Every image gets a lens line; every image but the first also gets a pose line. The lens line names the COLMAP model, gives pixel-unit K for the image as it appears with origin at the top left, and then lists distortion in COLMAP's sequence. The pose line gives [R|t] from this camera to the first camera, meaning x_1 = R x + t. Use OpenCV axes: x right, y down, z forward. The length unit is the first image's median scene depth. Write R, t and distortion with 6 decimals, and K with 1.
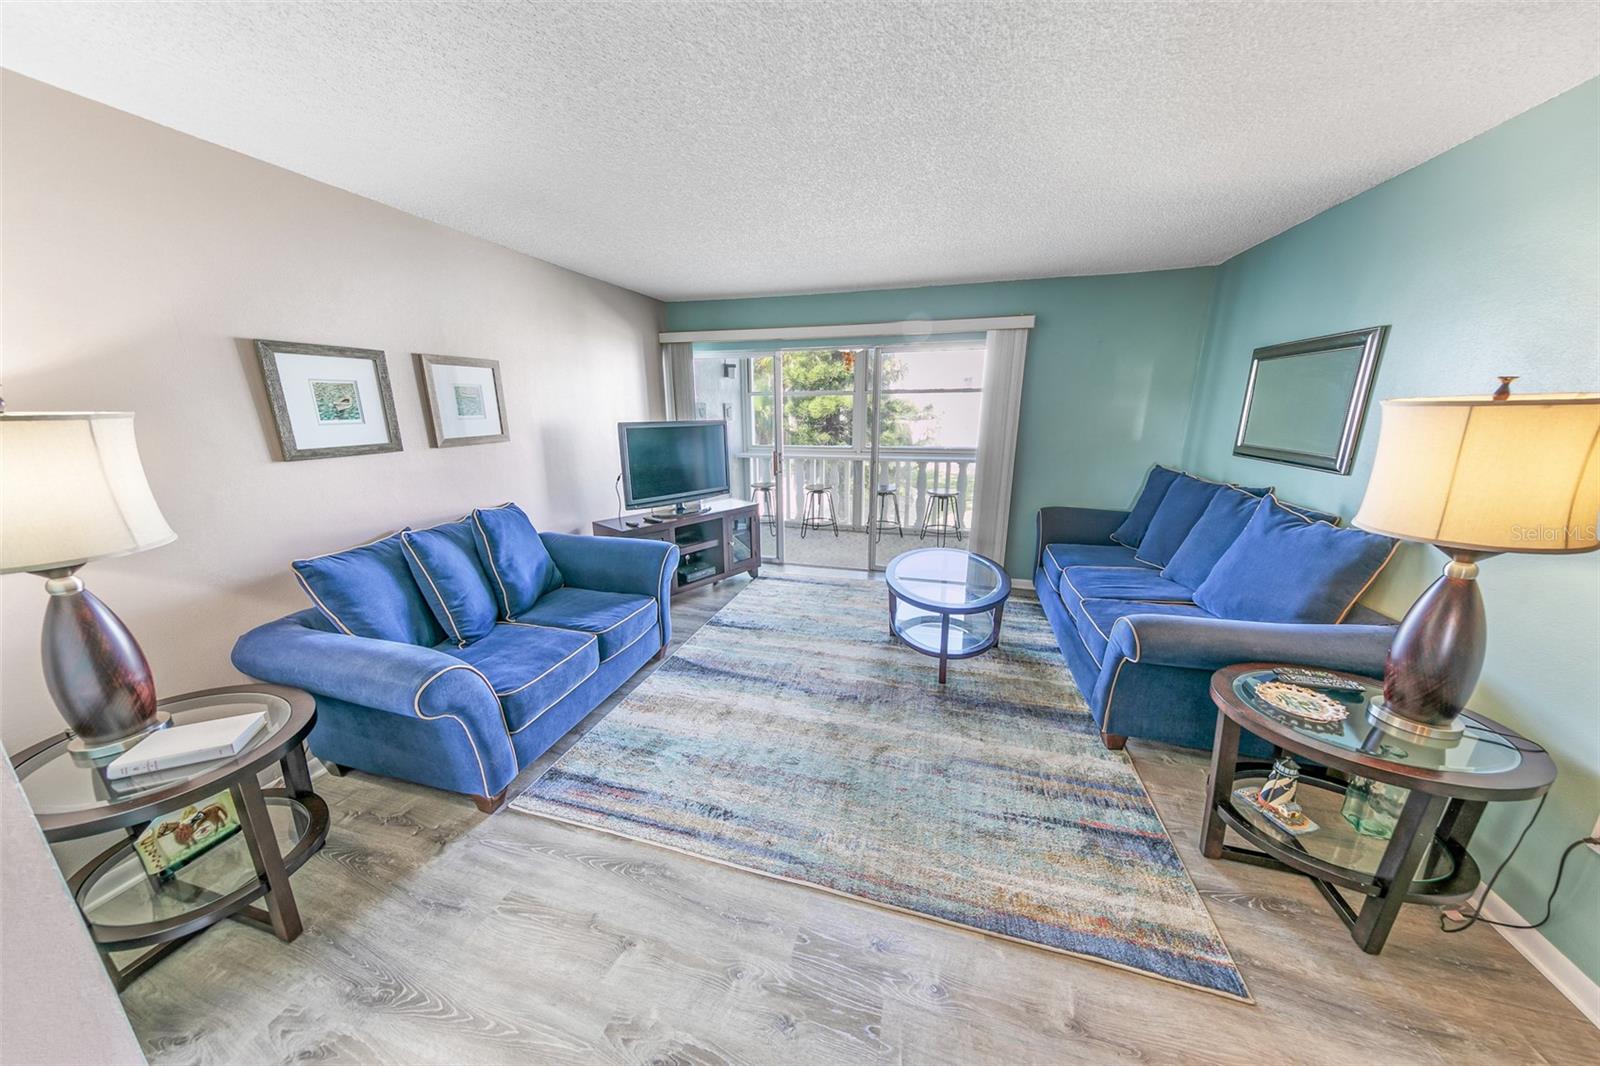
lens RADIAL K [[502.8, 0, 797.7], [0, 502.8, 533.2], [0, 0, 1]] dist [0.005041, -0.000173]
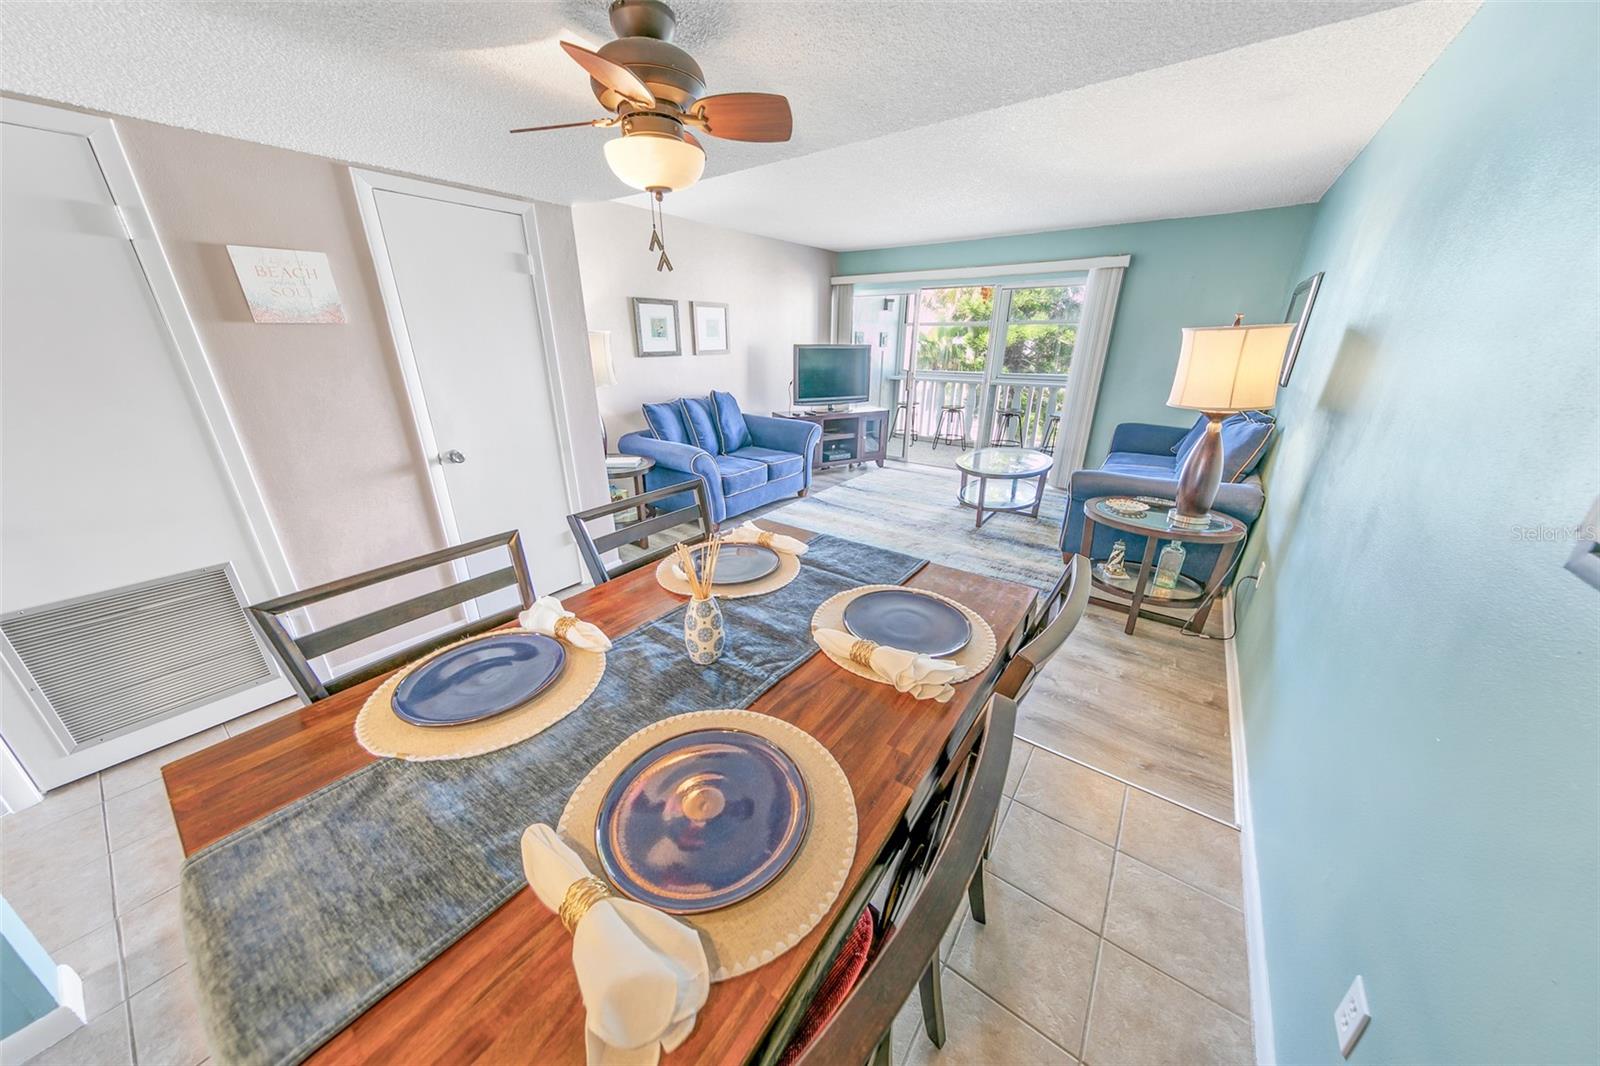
lens RADIAL K [[510.3, 0, 797.2], [0, 510.3, 533.6], [0, 0, 1]] dist [0.008038, -0.000309]
pose [[0.935960, 0.134689, -0.325327, 0.310707], [-0.095554, 0.986433, 0.133488, 0.184767], [0.338893, -0.093853, 0.936132, -0.658657]]
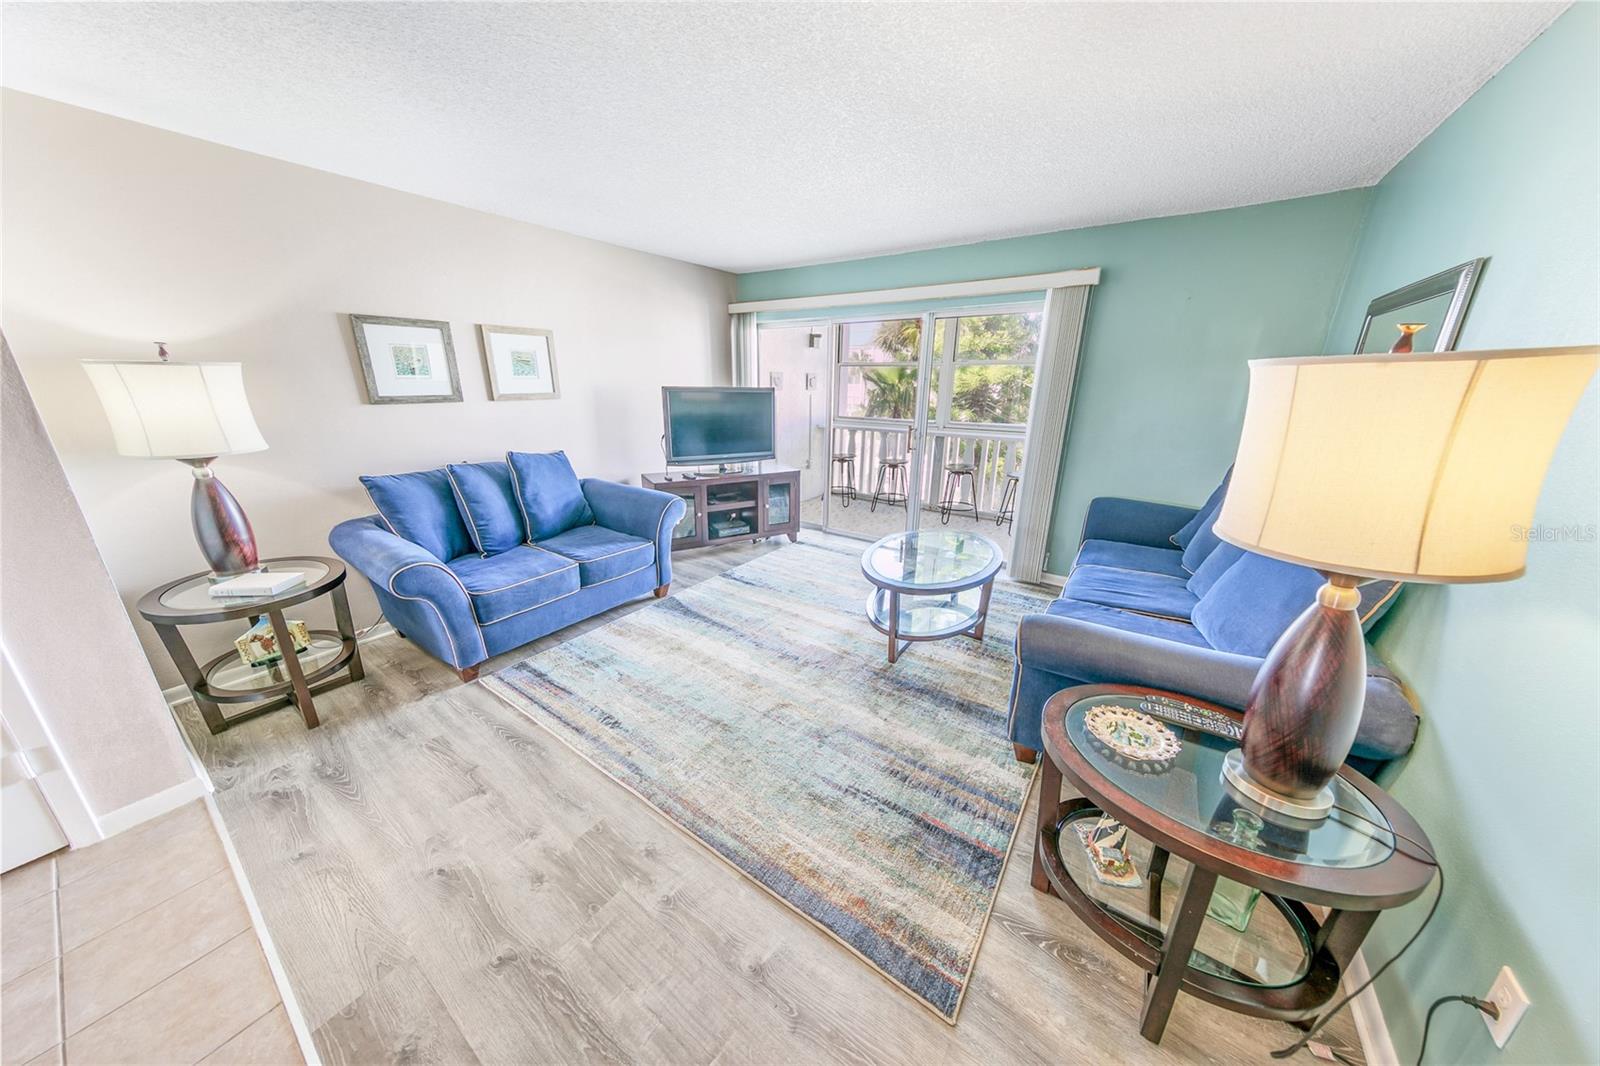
lens RADIAL K [[498.0, 0, 798.0], [0, 498.0, 533.3], [0, 0, 1]] dist [0.006208, -0.000116]
pose [[0.946062, 0.110947, -0.304396, 0.422857], [-0.095585, 0.993299, 0.064964, 0.005713], [0.309564, -0.032364, 0.950328, 0.040965]]
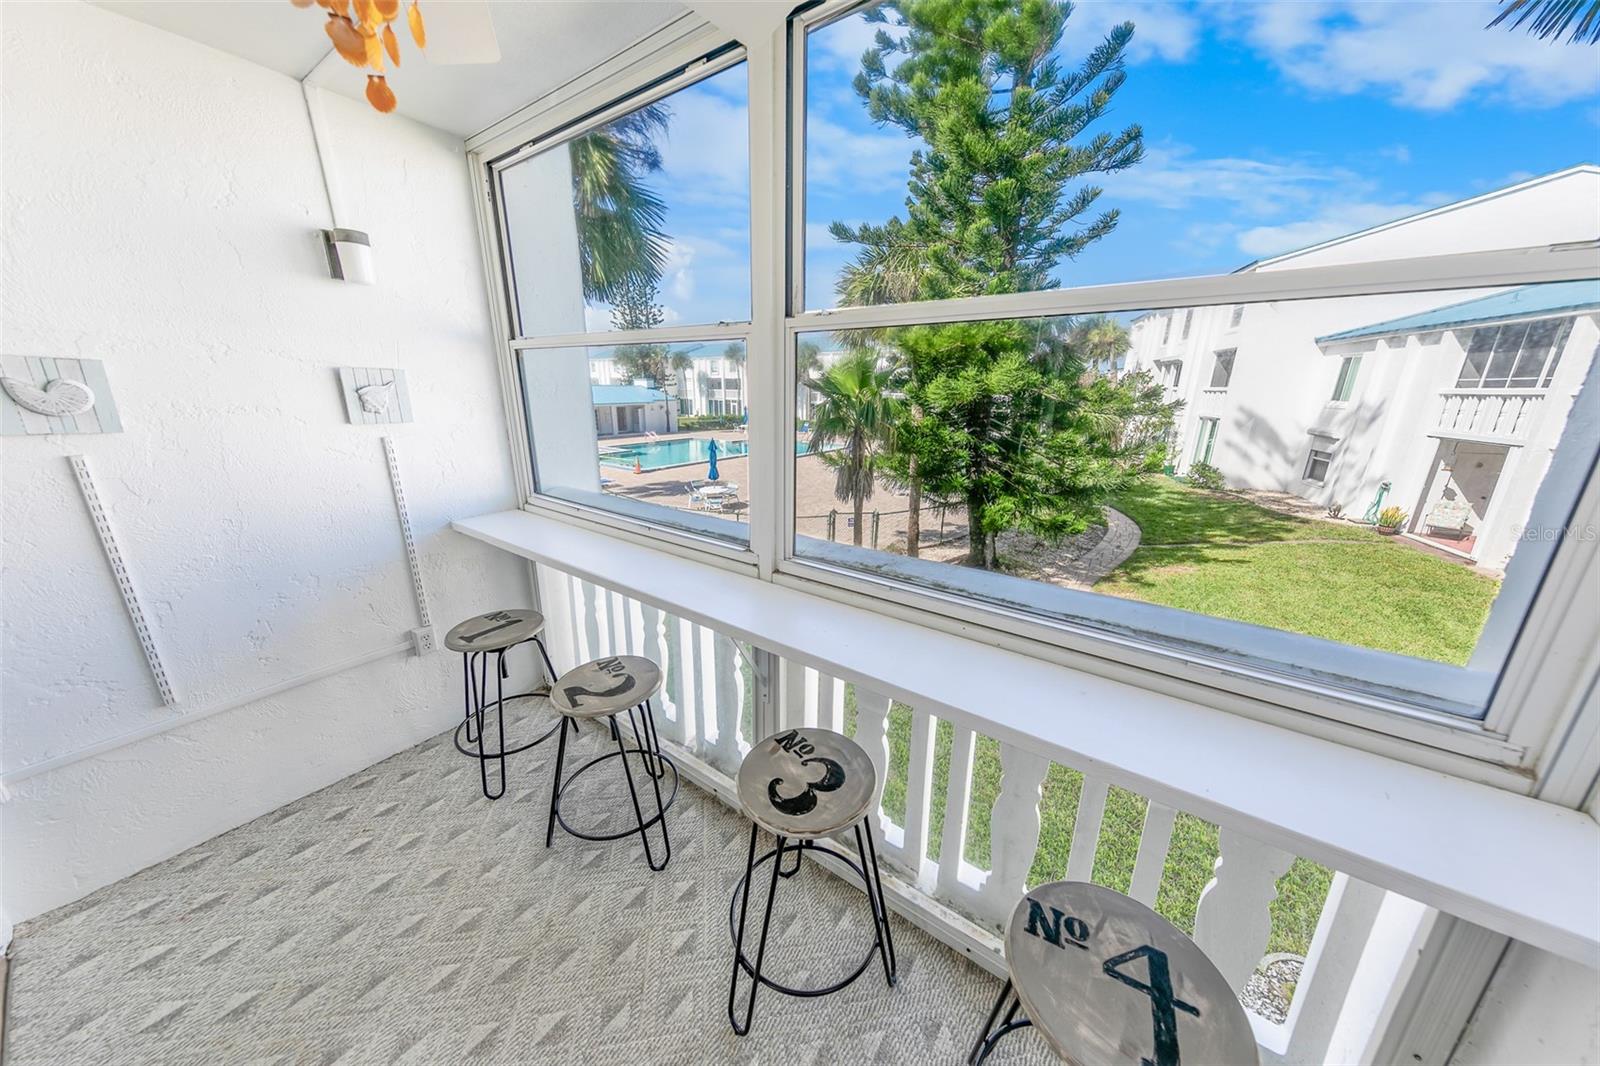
lens RADIAL K [[517.0, 0, 792.4], [0, 517.0, 532.8], [0, 0, 1]] dist [0.007304, -0.000119]
pose [[0.940077, 0.107535, -0.323561, 0.521697], [-0.099521, 0.994179, 0.041263, -0.463958], [0.326115, -0.006590, 0.945307, 1.847399]]
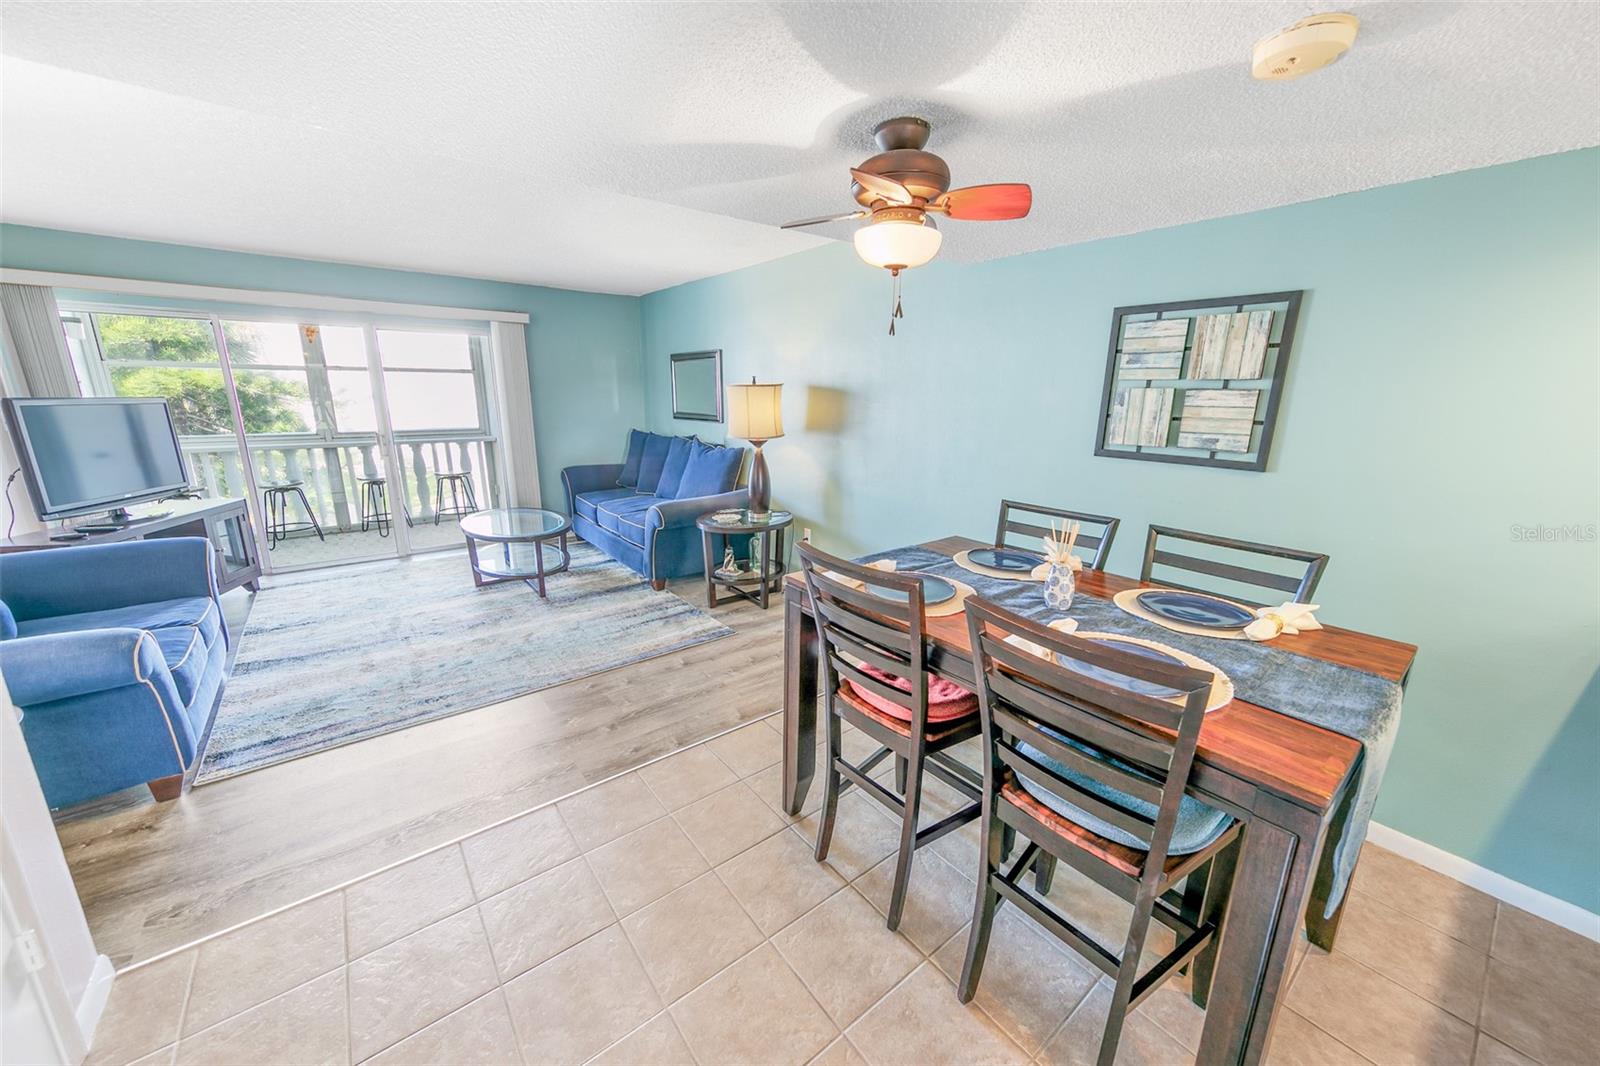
lens RADIAL K [[585.2, 0, 795.0], [0, 585.2, 532.7], [0, 0, 1]] dist [0.008120, -0.000190]
pose [[0.590014, -0.179535, 0.787179, -0.542356], [0.188159, 0.978694, 0.082184, 0.147439], [-0.785162, 0.099625, 0.611225, -0.501288]]
